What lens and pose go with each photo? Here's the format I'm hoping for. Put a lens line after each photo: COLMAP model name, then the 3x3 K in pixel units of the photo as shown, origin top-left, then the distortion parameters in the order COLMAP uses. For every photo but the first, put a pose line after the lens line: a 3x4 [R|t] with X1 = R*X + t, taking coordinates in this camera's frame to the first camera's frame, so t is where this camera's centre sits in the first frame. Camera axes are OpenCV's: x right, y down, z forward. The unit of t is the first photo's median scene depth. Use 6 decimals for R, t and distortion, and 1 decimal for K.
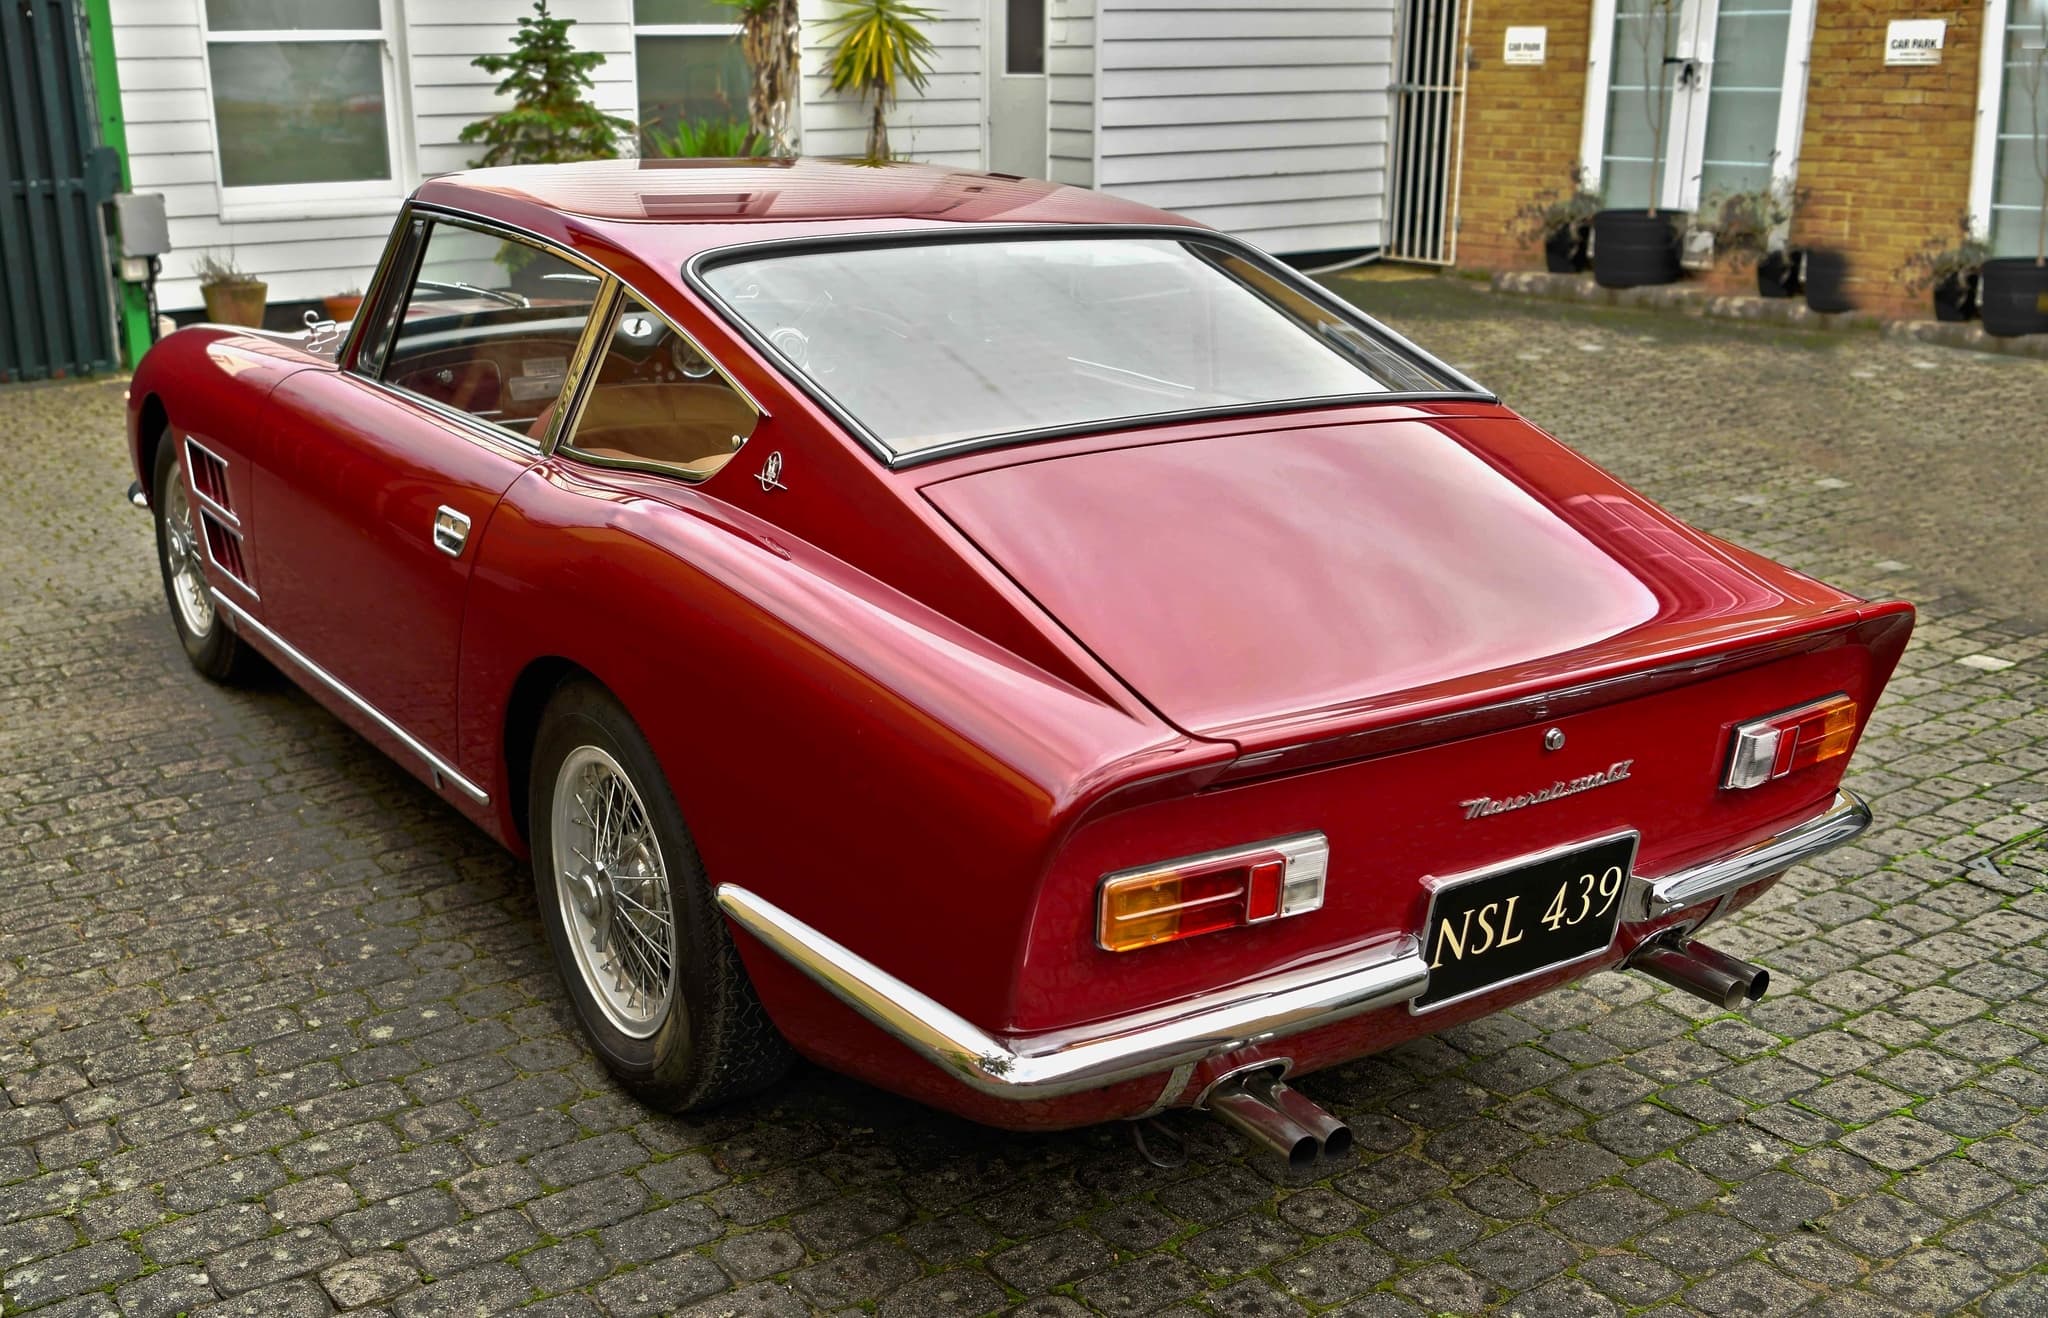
lens RADIAL K [[1950.3, 0, 1023.5], [0, 1950.3, 674.2], [0, 0, 1]] dist [-0.009155, 0.000000]
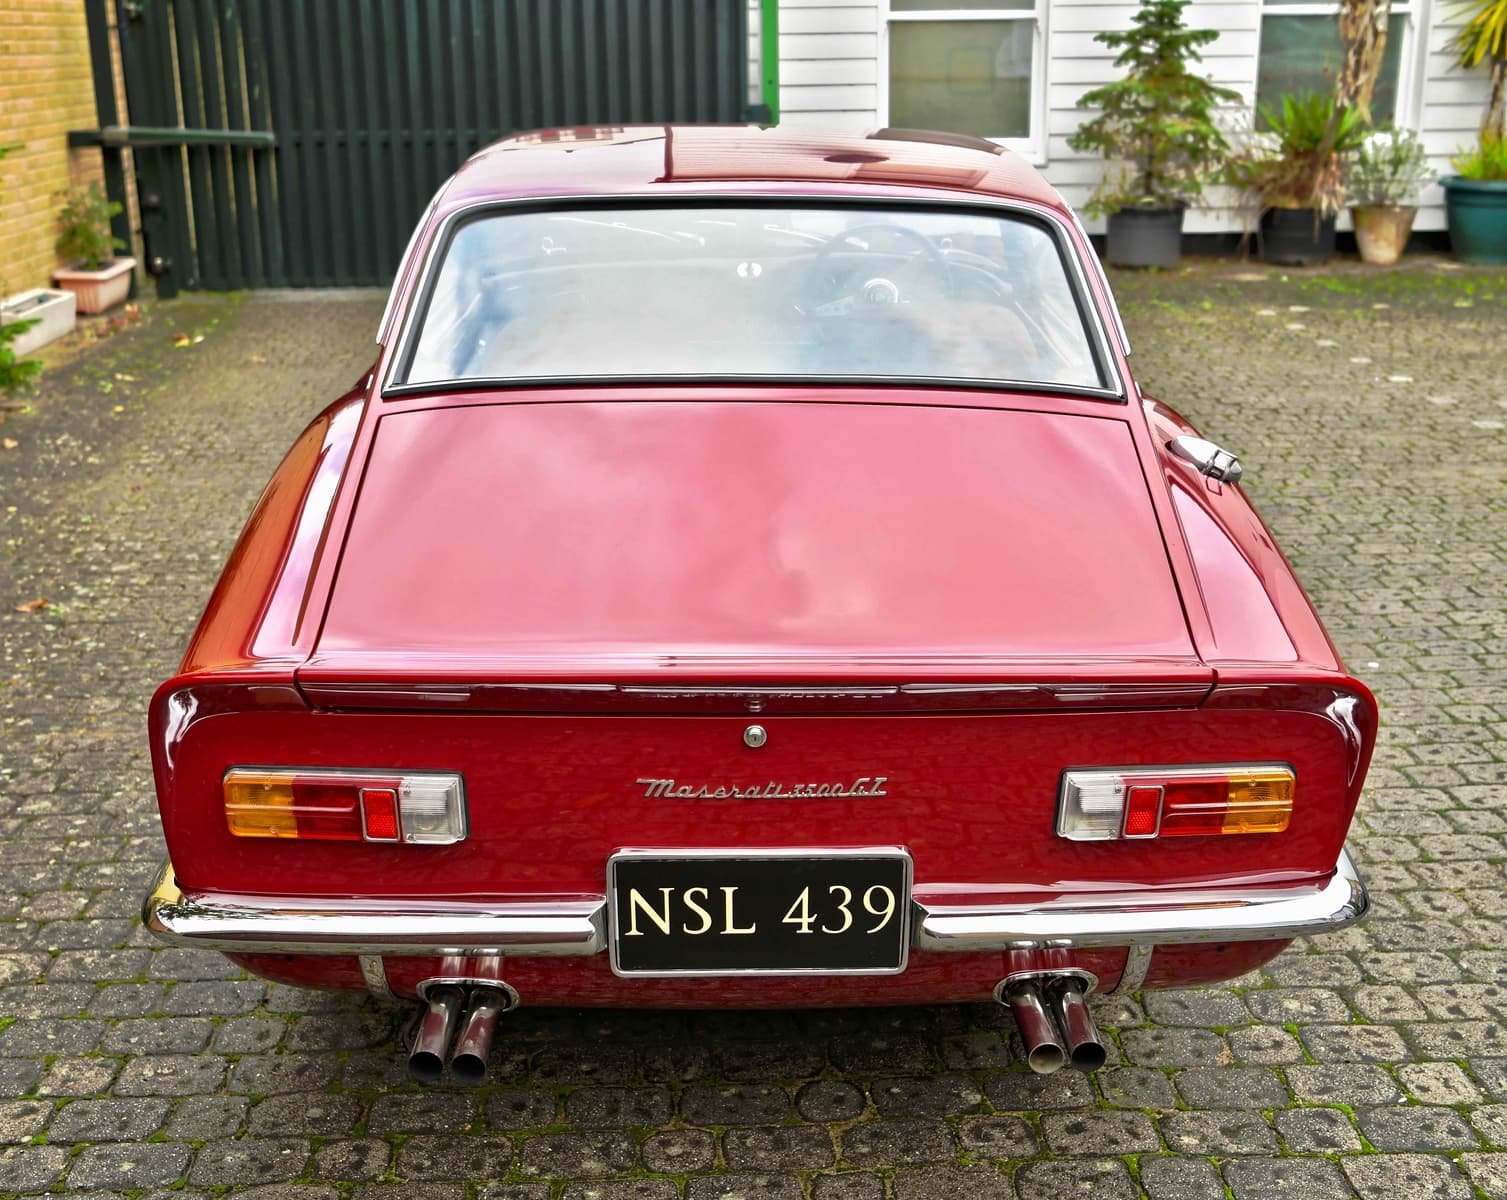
lens RADIAL K [[1723.3, 0, 753.4], [0, 1723.3, 588.1], [0, 0, 1]] dist [-0.014900, 0.000000]
pose [[0.863541, 0.155581, -0.479679, 0.512289], [-0.152950, 0.987216, 0.044851, -0.059919], [0.480525, 0.034637, 0.876297, 0.180236]]
